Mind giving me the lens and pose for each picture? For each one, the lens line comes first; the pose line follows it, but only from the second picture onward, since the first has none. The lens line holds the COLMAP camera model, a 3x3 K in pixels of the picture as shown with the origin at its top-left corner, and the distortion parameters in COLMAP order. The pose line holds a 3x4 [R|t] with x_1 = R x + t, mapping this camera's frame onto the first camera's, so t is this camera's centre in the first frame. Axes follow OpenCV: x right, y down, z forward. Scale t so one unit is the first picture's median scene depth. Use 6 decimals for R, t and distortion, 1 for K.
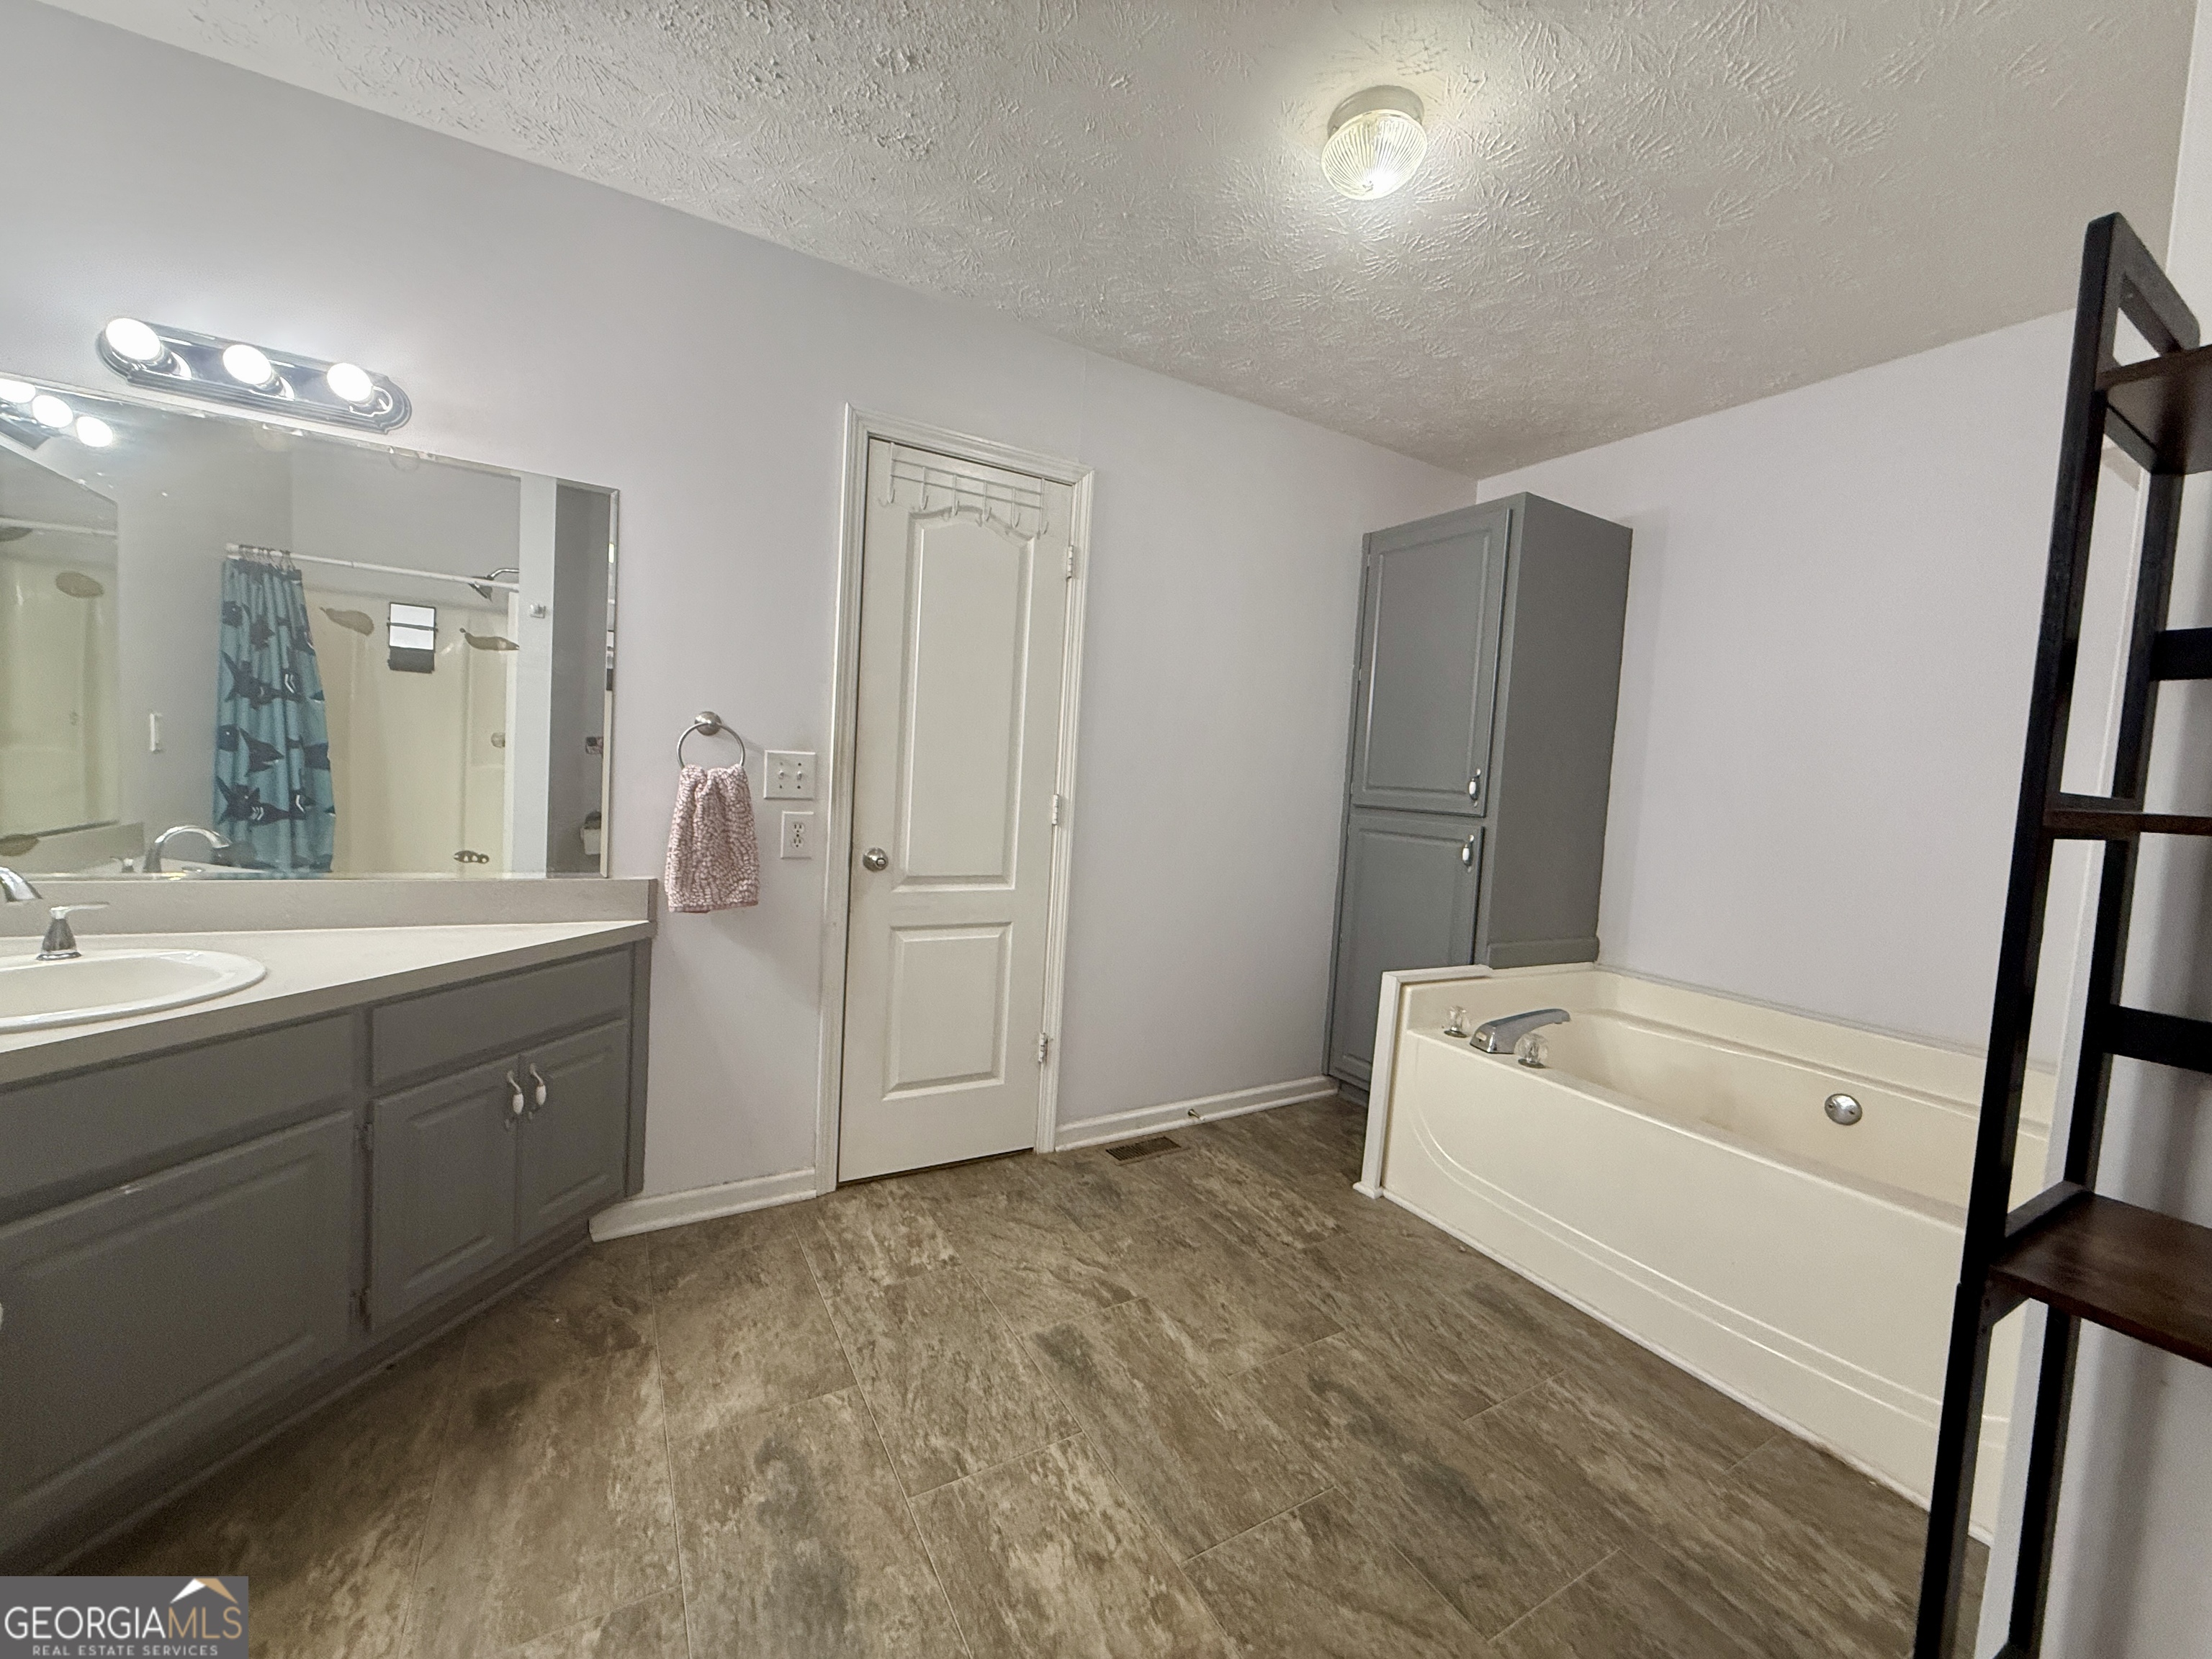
lens RADIAL K [[878.7, 0, 1100.3], [0, 878.7, 827.0], [0, 0, 1]] dist [0.001579, -0.000674]
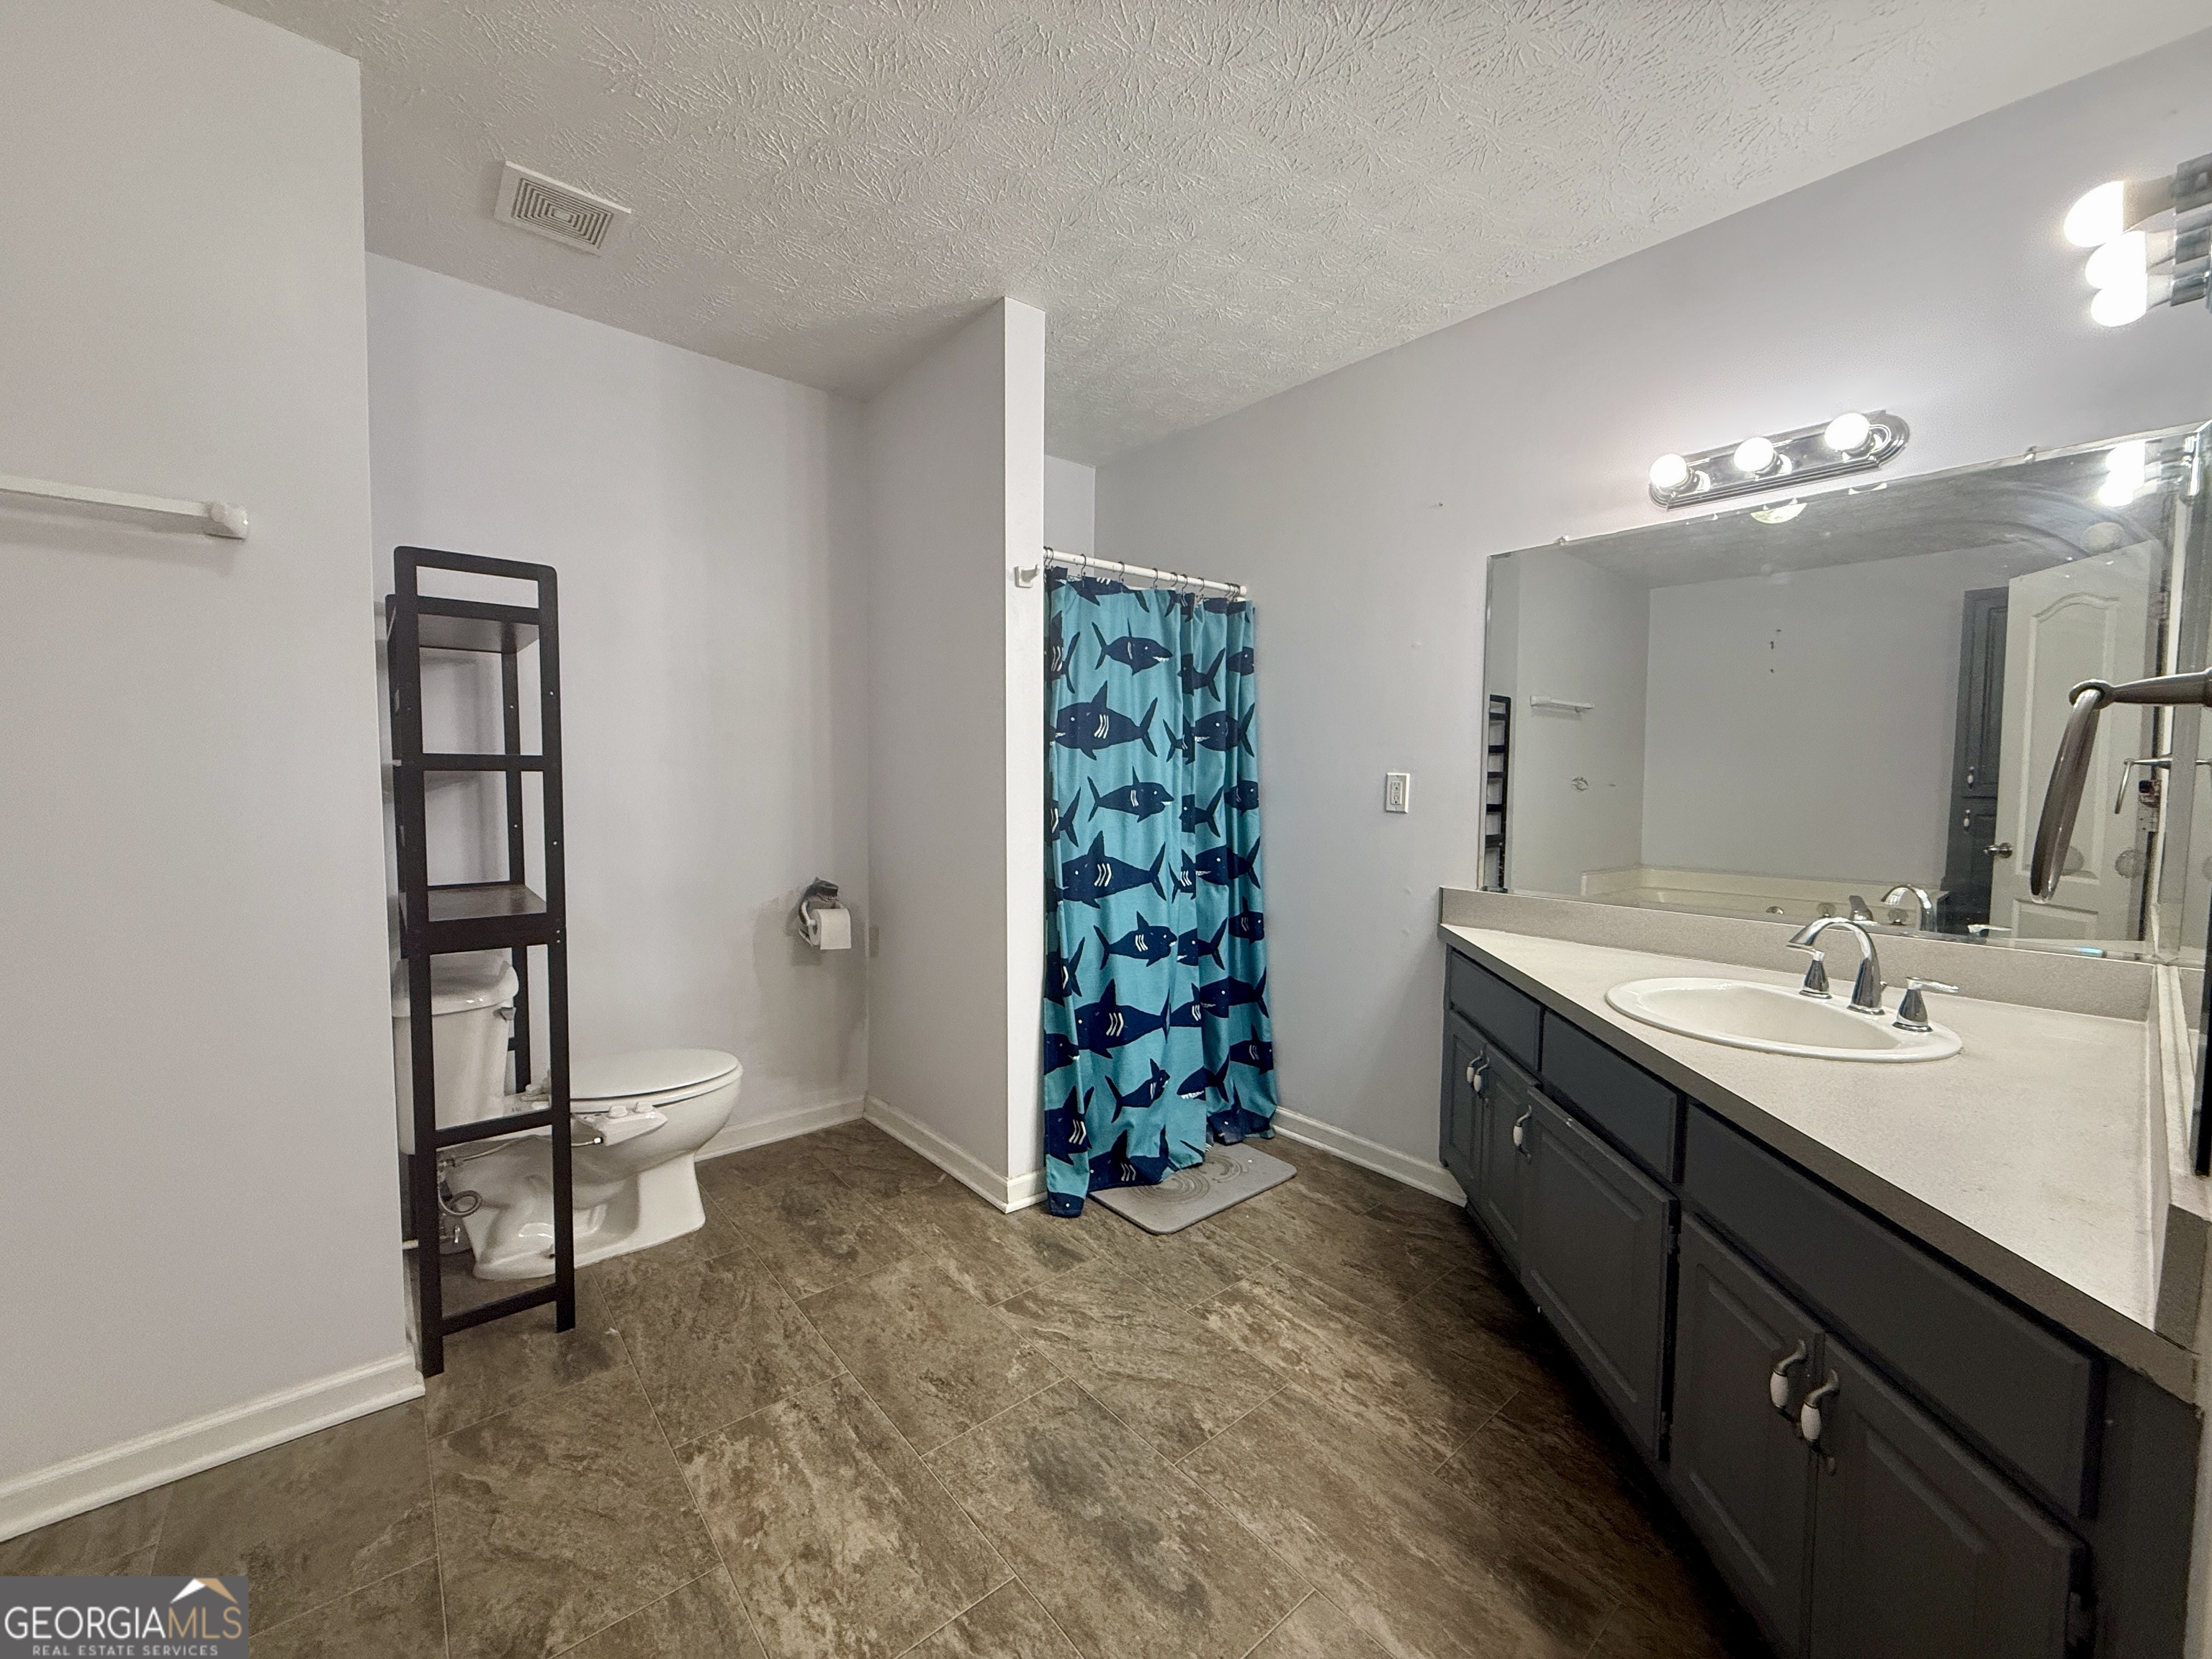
lens RADIAL K [[878.7, 0, 1100.3], [0, 878.7, 827.0], [0, 0, 1]] dist [0.001579, -0.000674]
pose [[-0.982565, -0.055852, -0.177332, -0.085627], [-0.076963, 0.990438, 0.114495, -0.103925], [0.169242, 0.126147, -0.977468, 1.556759]]
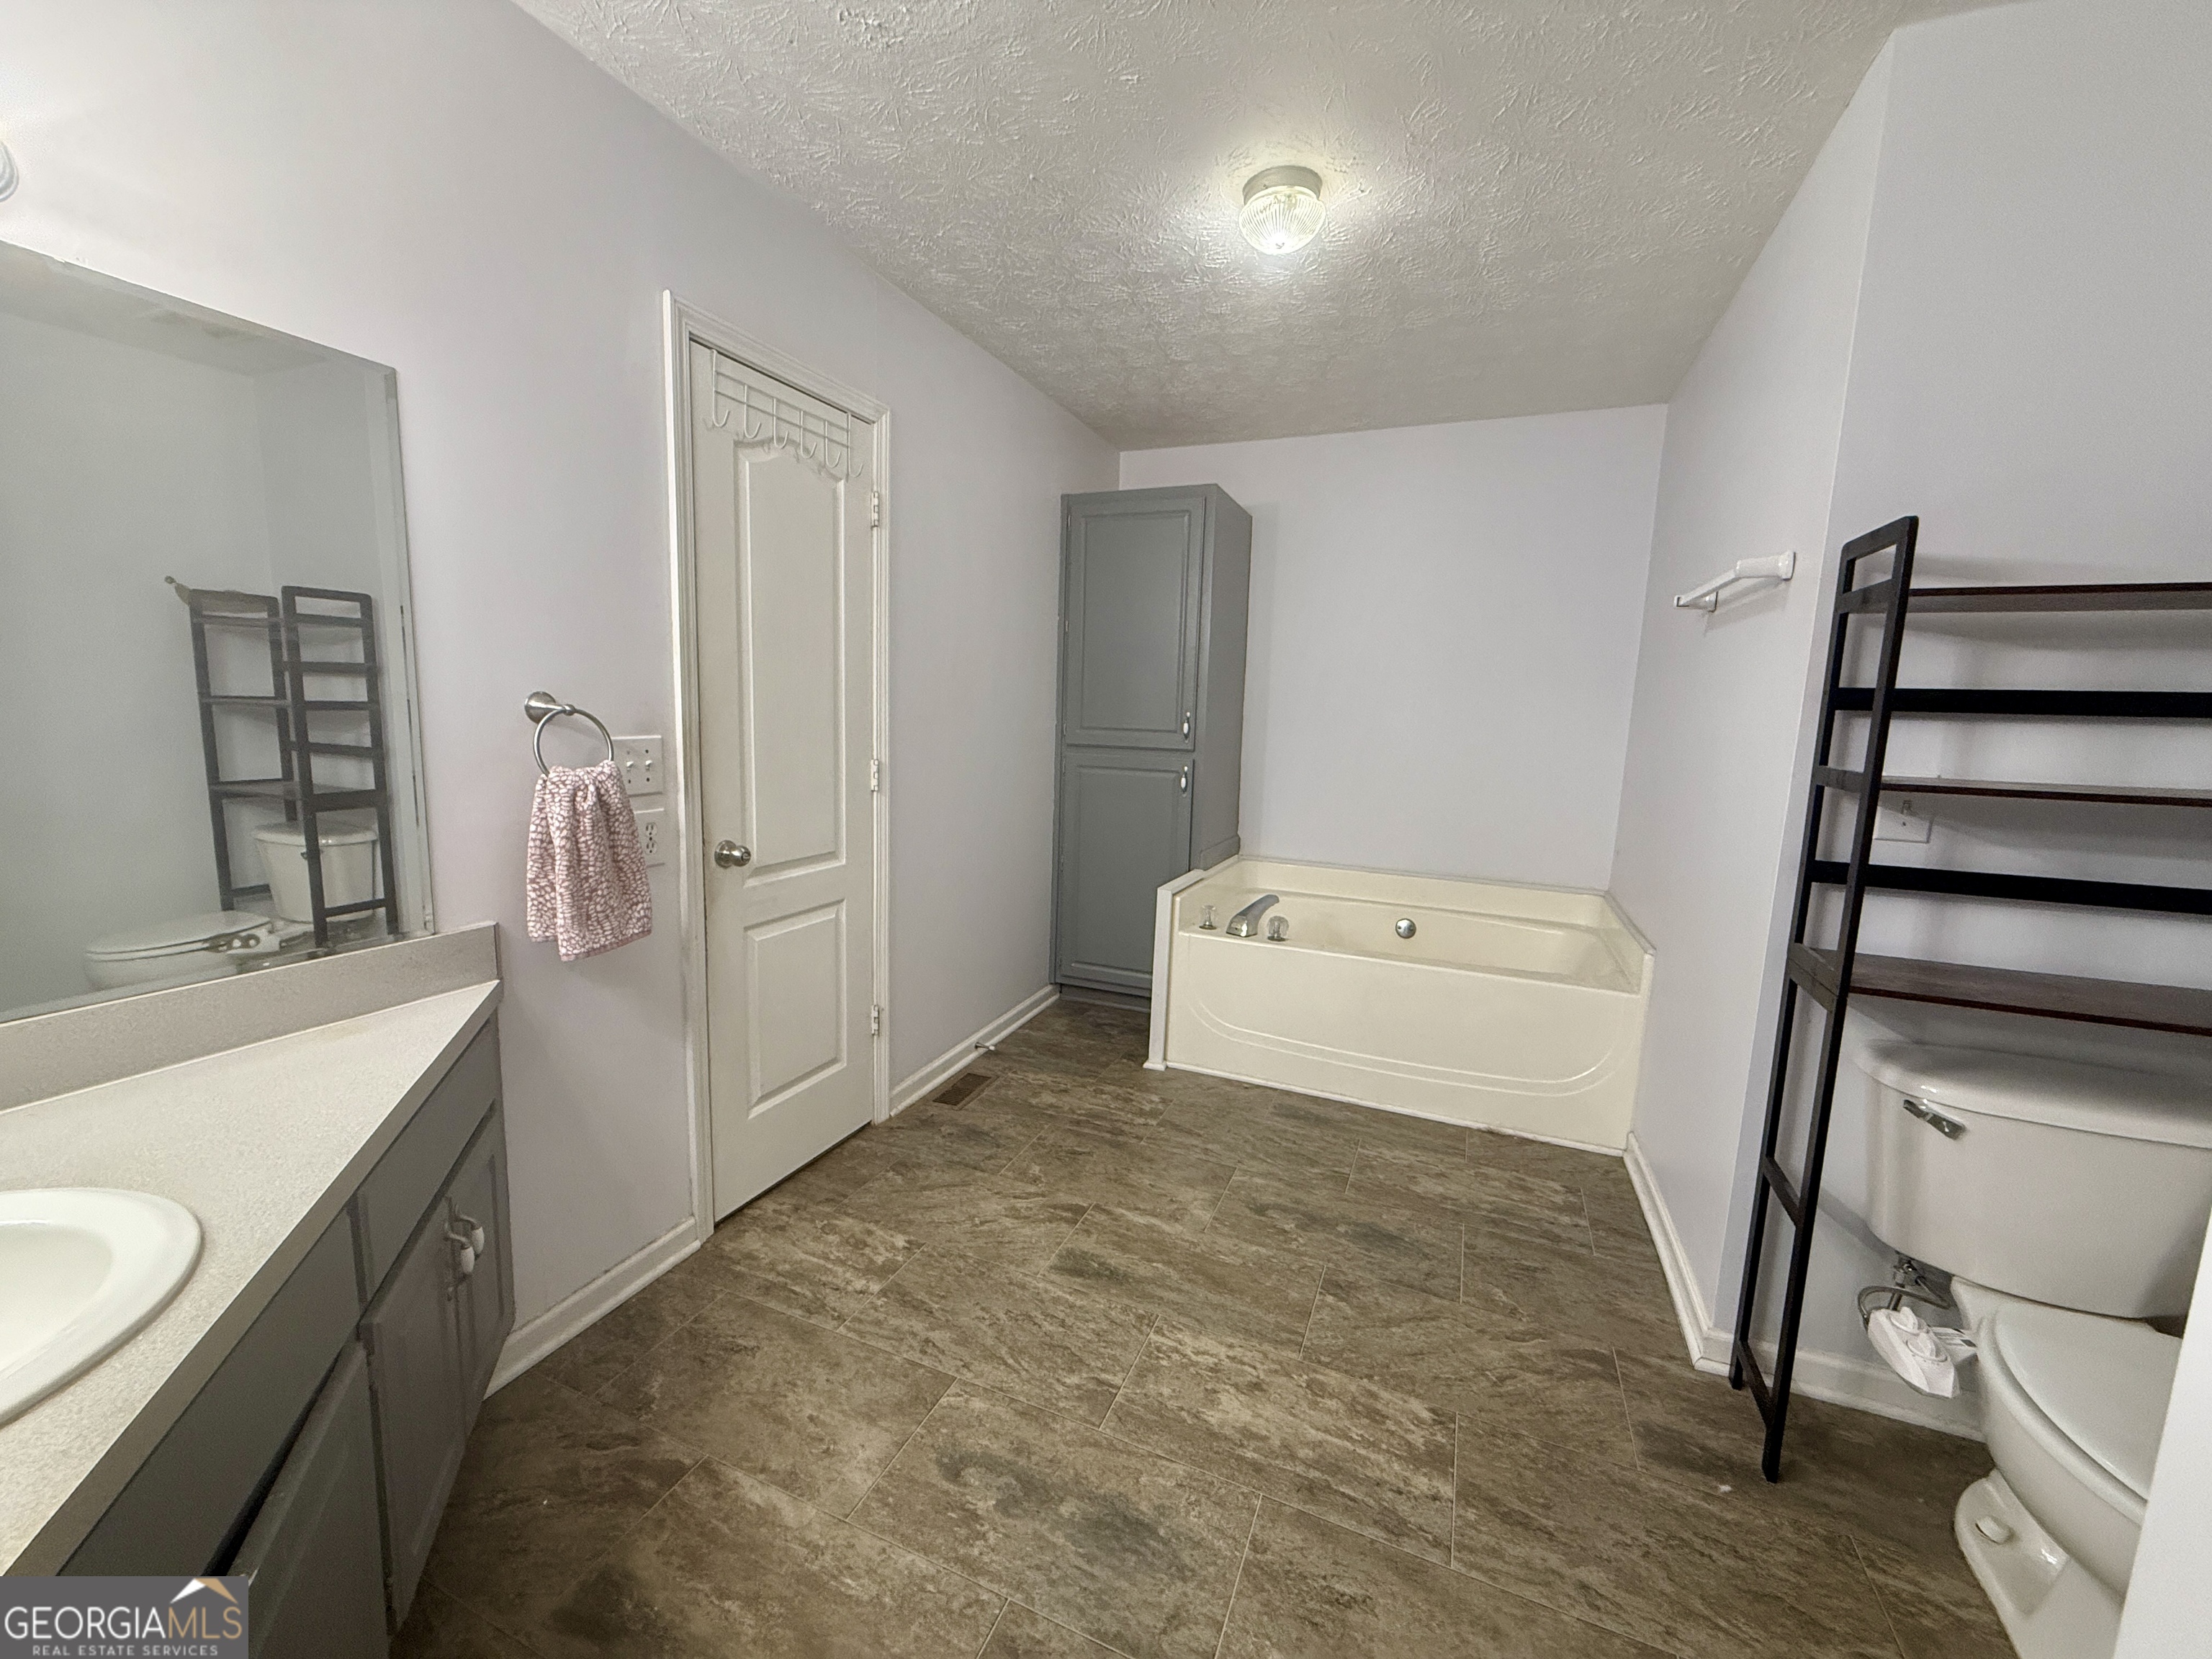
lens RADIAL K [[878.7, 0, 1100.3], [0, 878.7, 827.0], [0, 0, 1]] dist [0.001579, -0.000674]
pose [[0.801358, -0.117896, 0.586452, -0.668617], [0.056186, 0.990886, 0.122425, -0.106303], [-0.595541, -0.065156, 0.800678, 0.138595]]
